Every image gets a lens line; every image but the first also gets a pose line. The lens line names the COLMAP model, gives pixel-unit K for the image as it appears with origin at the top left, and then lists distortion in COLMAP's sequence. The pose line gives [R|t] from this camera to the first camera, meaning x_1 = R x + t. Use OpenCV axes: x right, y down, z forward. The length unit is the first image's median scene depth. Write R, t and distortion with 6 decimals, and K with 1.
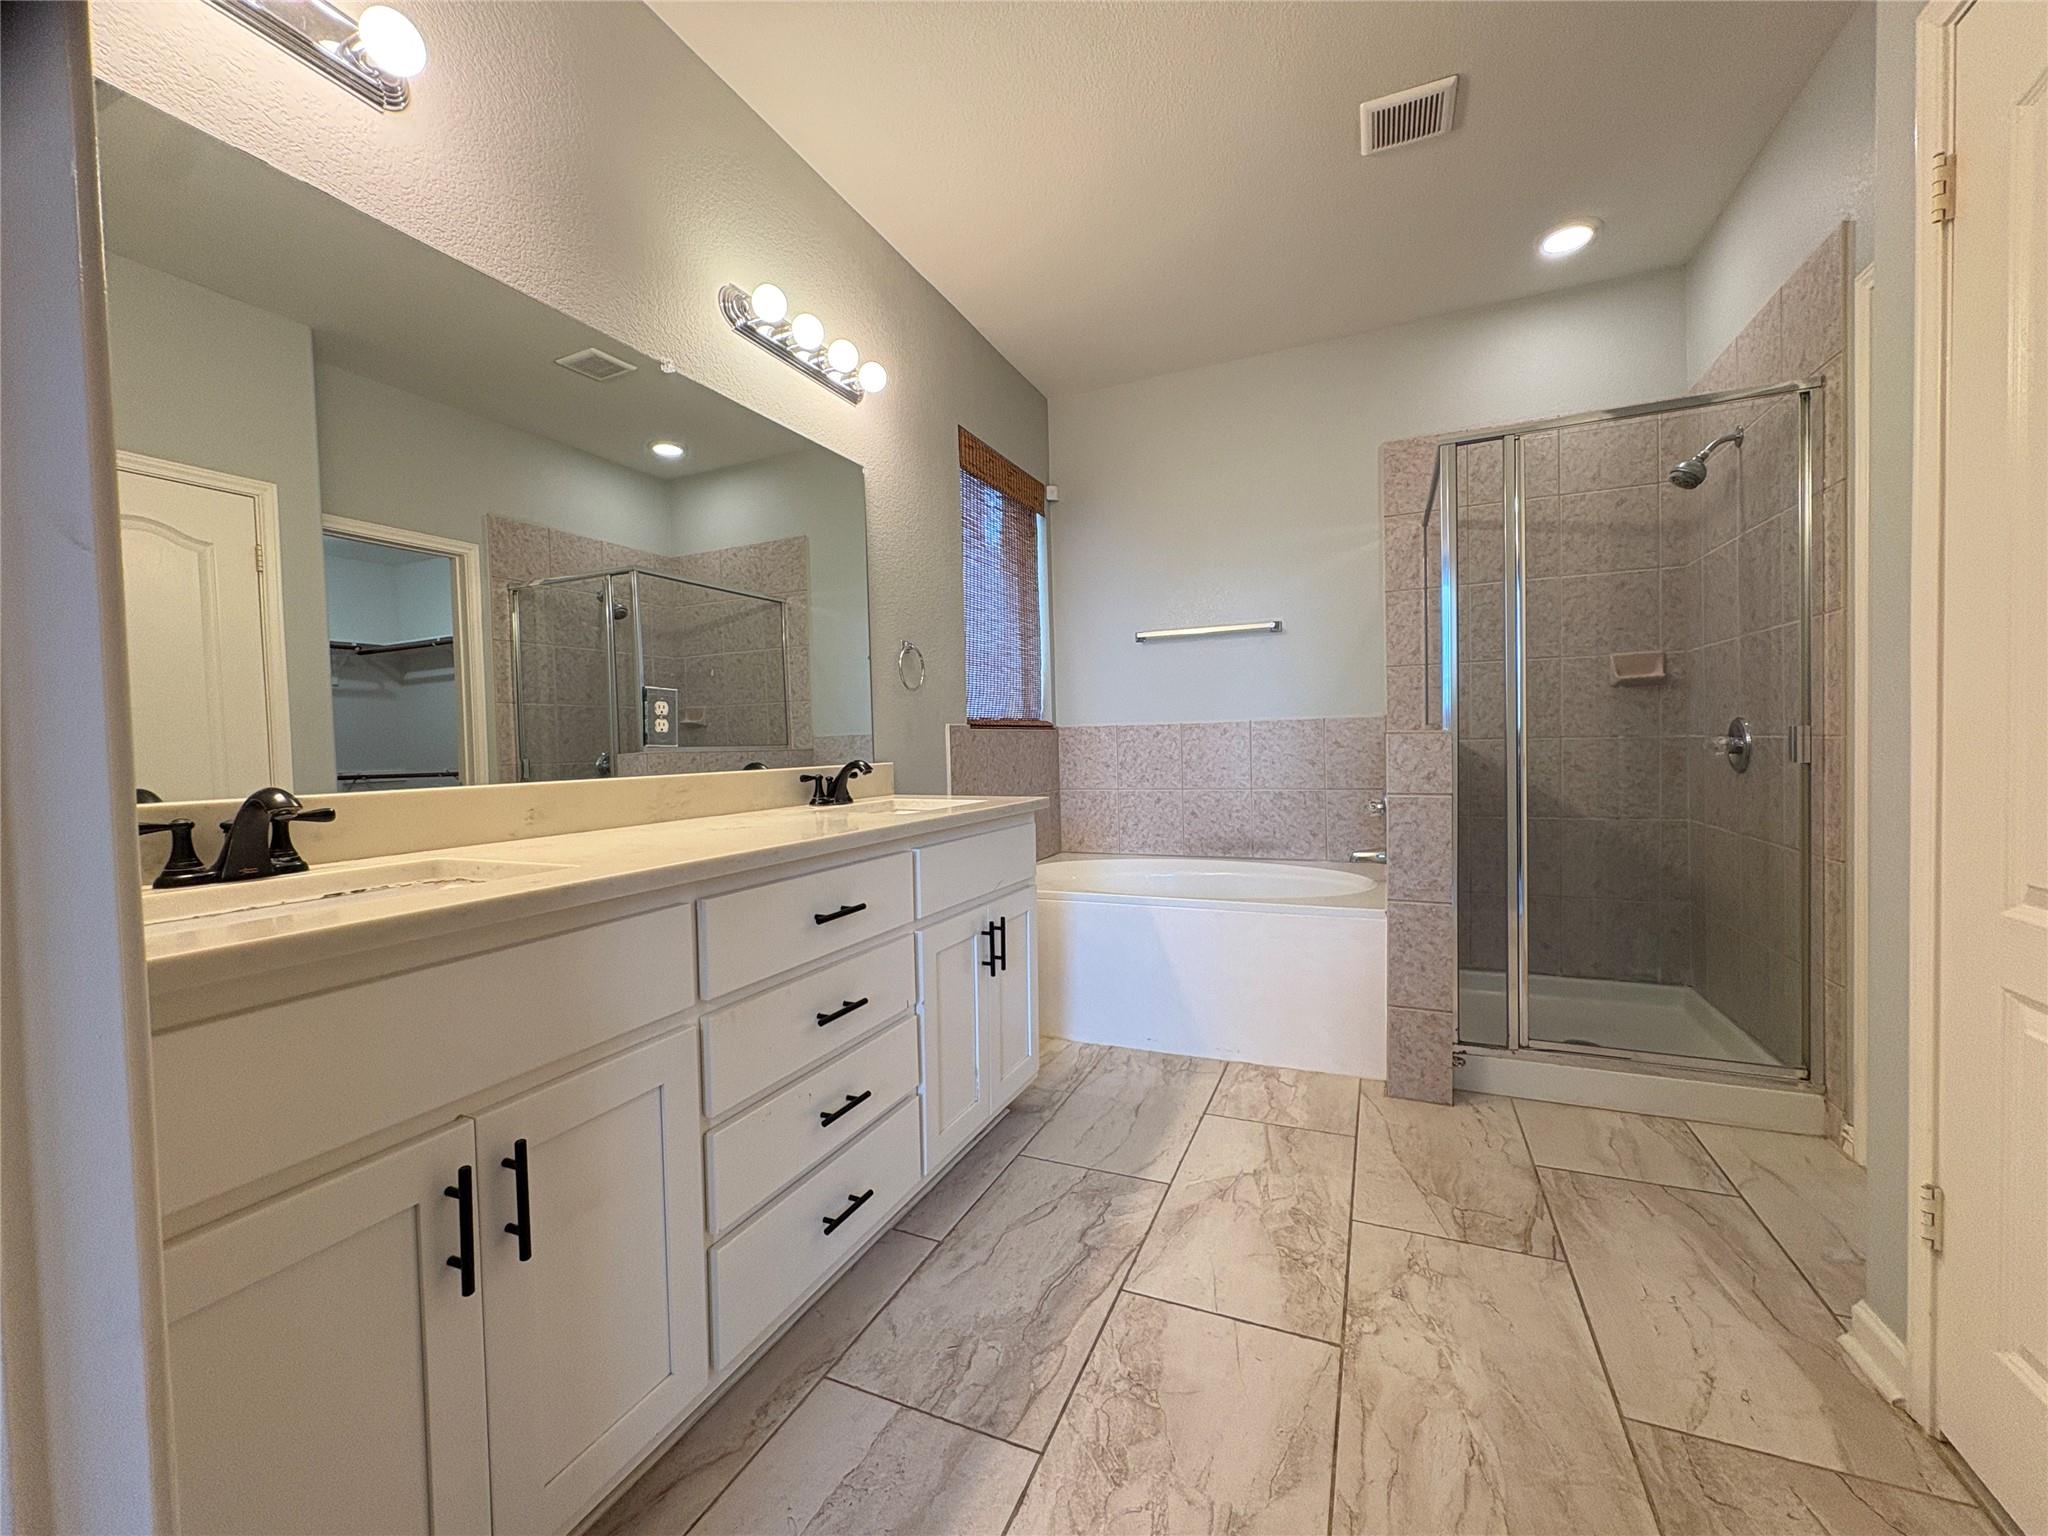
lens RADIAL K [[816.6, 0, 1024.6], [0, 816.6, 762.8], [0, 0, 1]] dist [-0.000445, 0.000296]
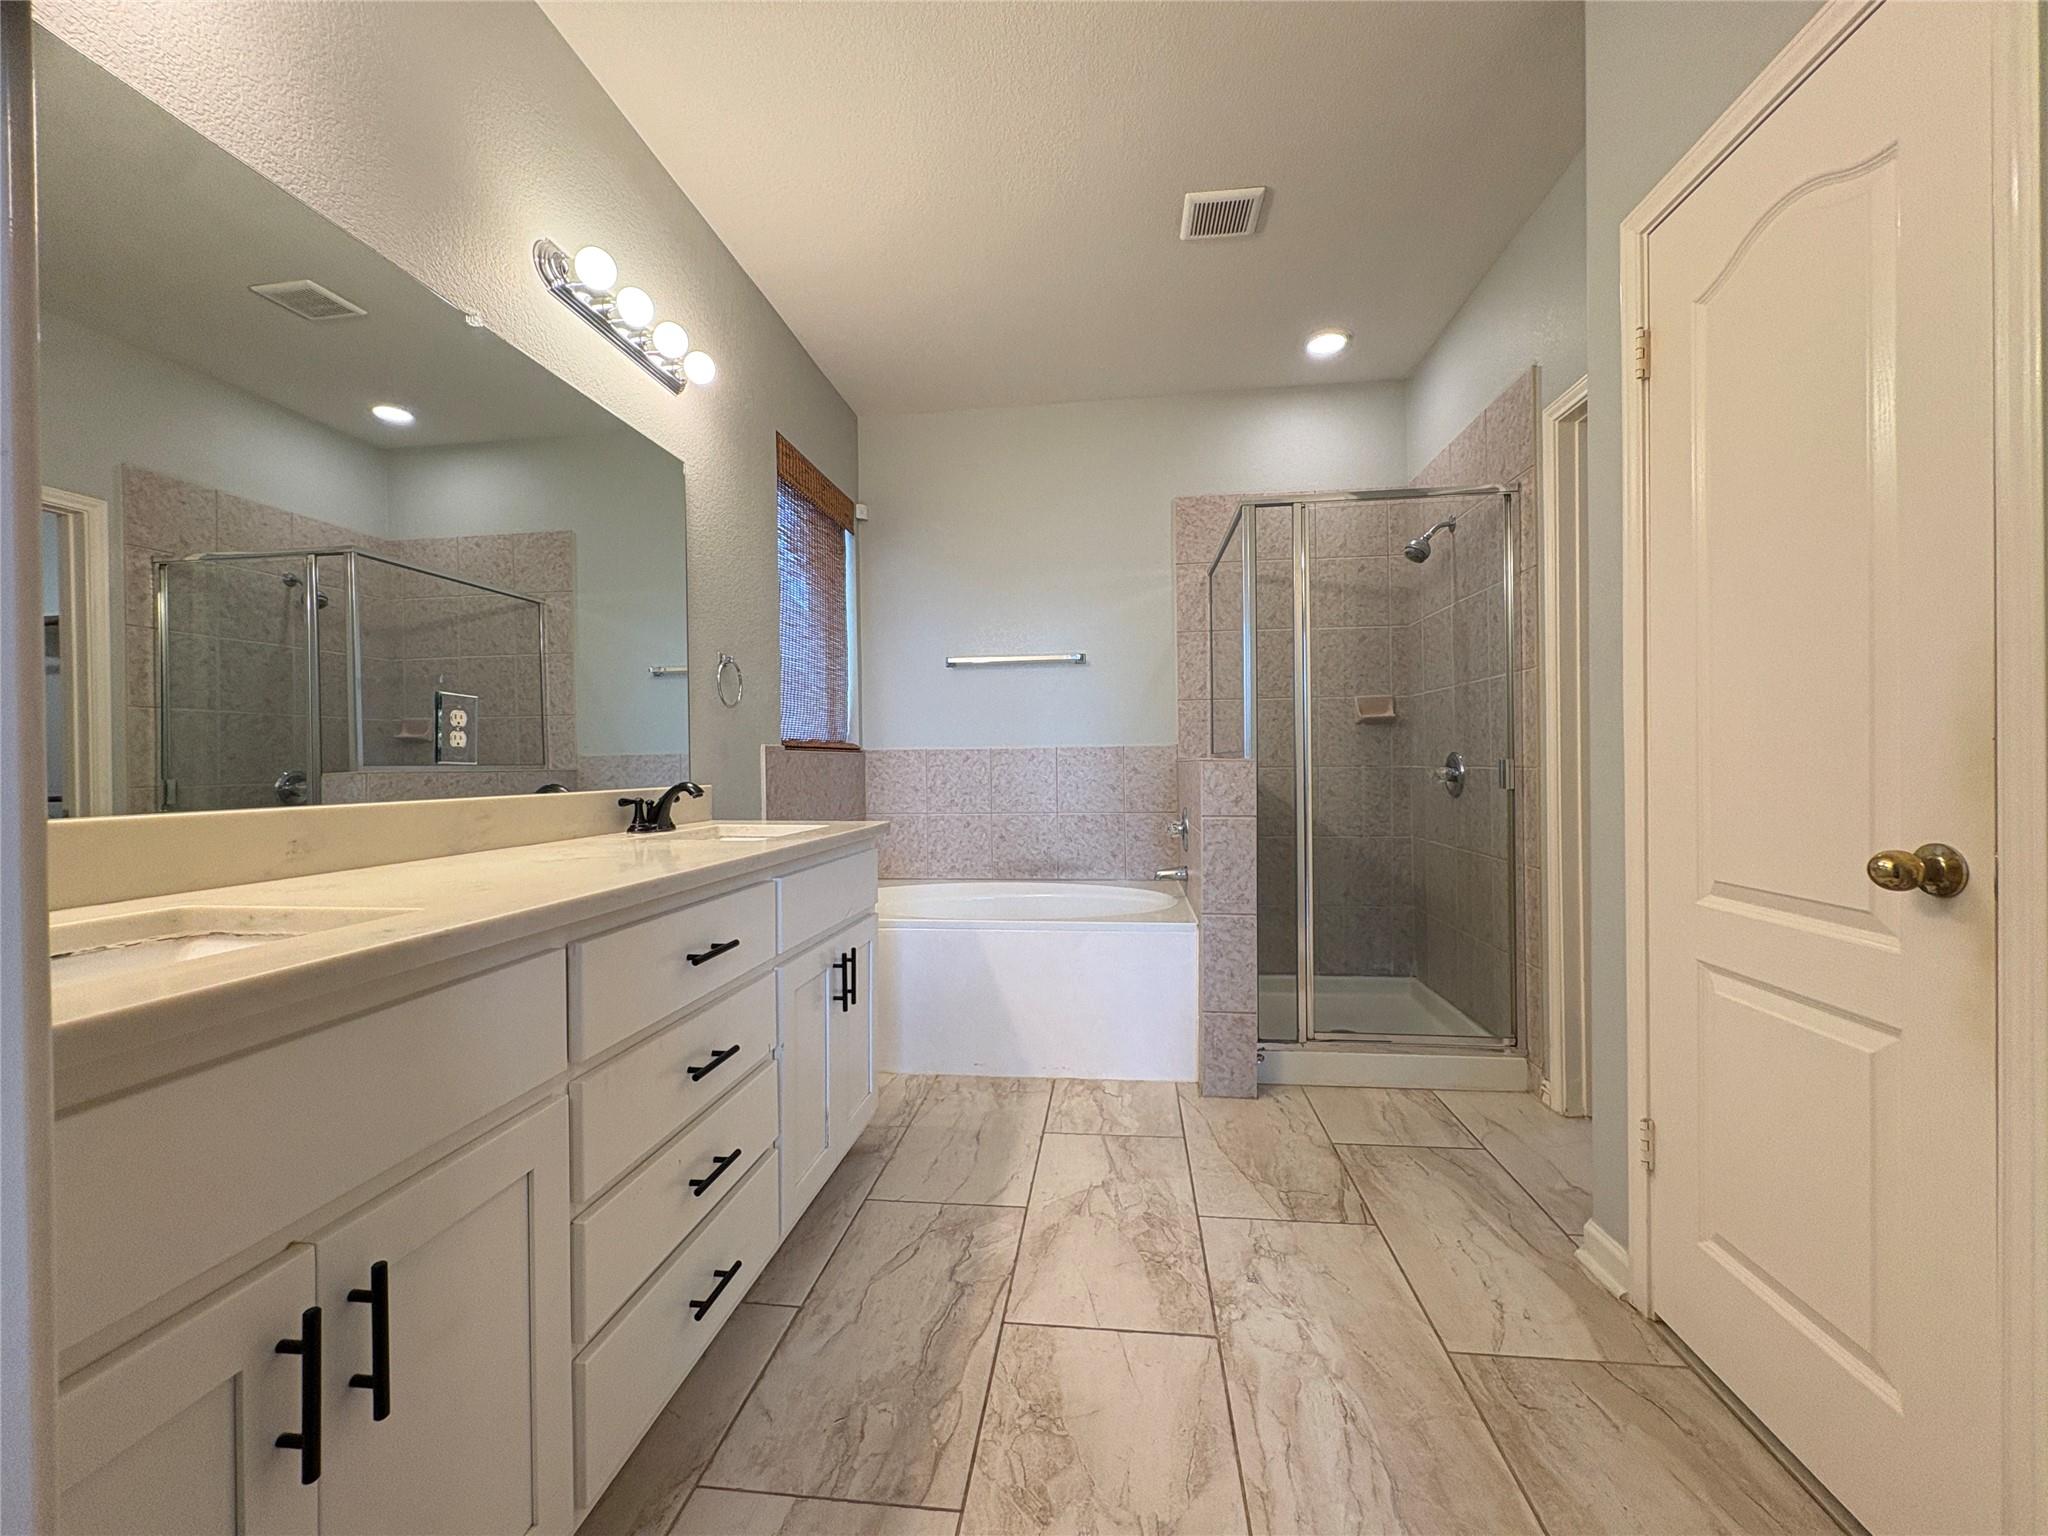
lens RADIAL K [[816.6, 0, 1025.2], [0, 816.6, 763.2], [0, 0, 1]] dist [-0.000445, 0.000296]
pose [[0.956378, 0.012823, 0.291851, -0.103375], [-0.003922, 0.999510, -0.031064, 0.002245], [-0.292106, 0.028565, 0.955959, 0.023238]]
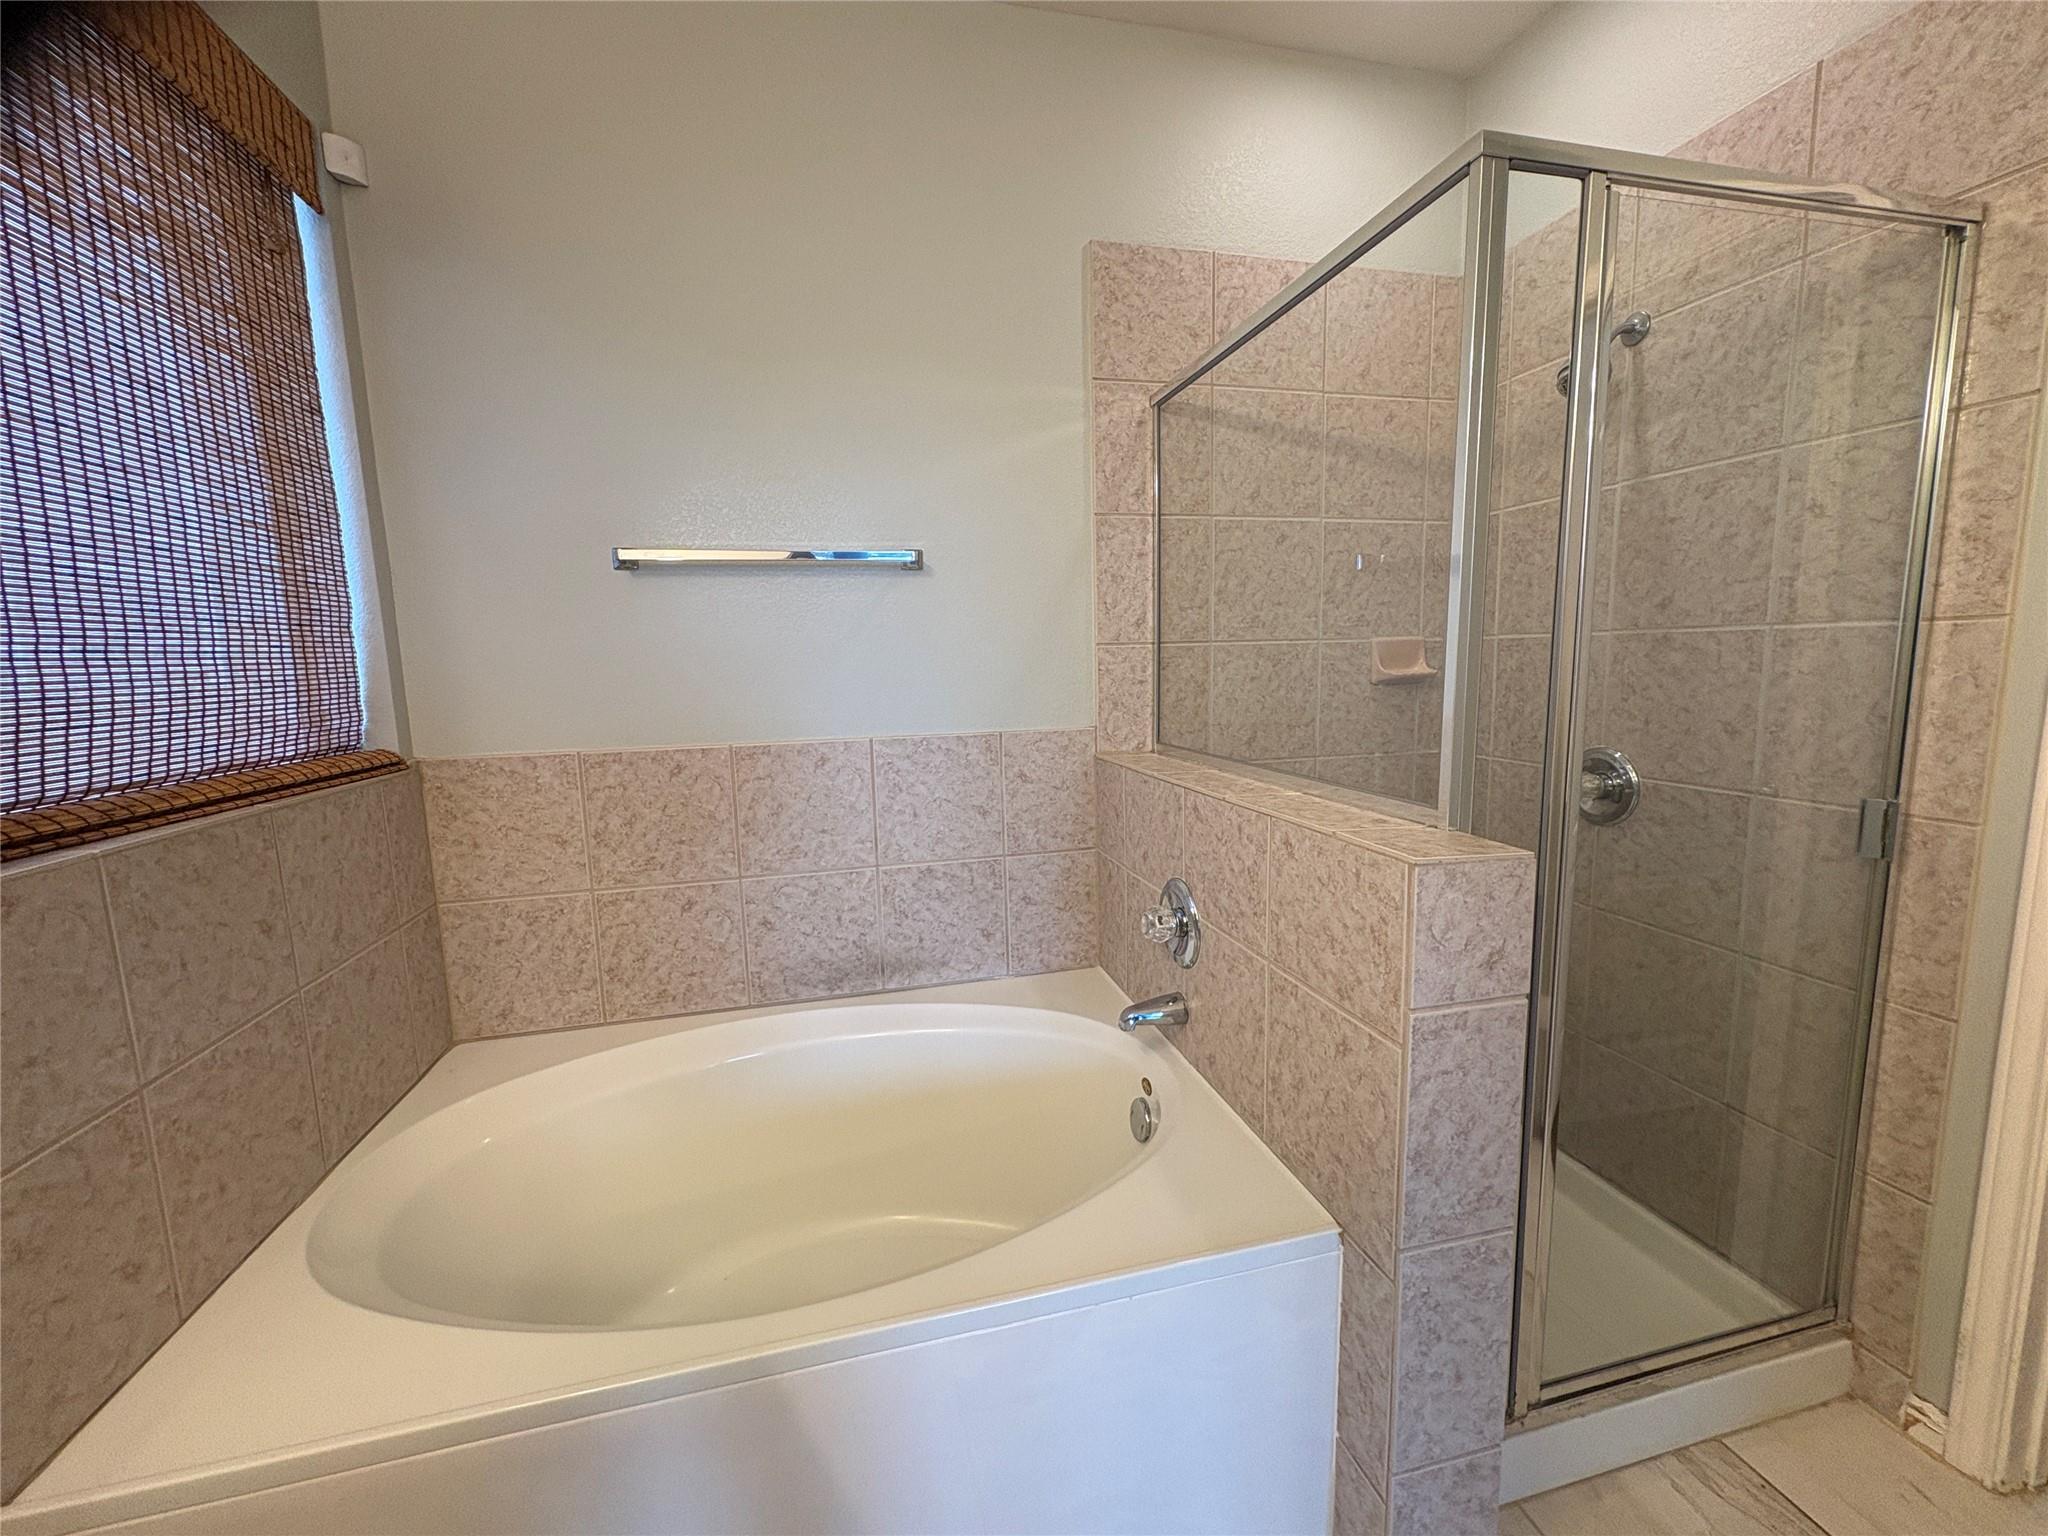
lens RADIAL K [[816.6, 0, 1026.8], [0, 816.6, 764.9], [0, 0, 1]] dist [-0.000445, 0.000296]
pose [[0.789491, -0.075184, 0.609140, 0.054363], [0.020483, 0.995144, 0.096279, -0.130104], [-0.613420, -0.063534, 0.787197, 0.820226]]
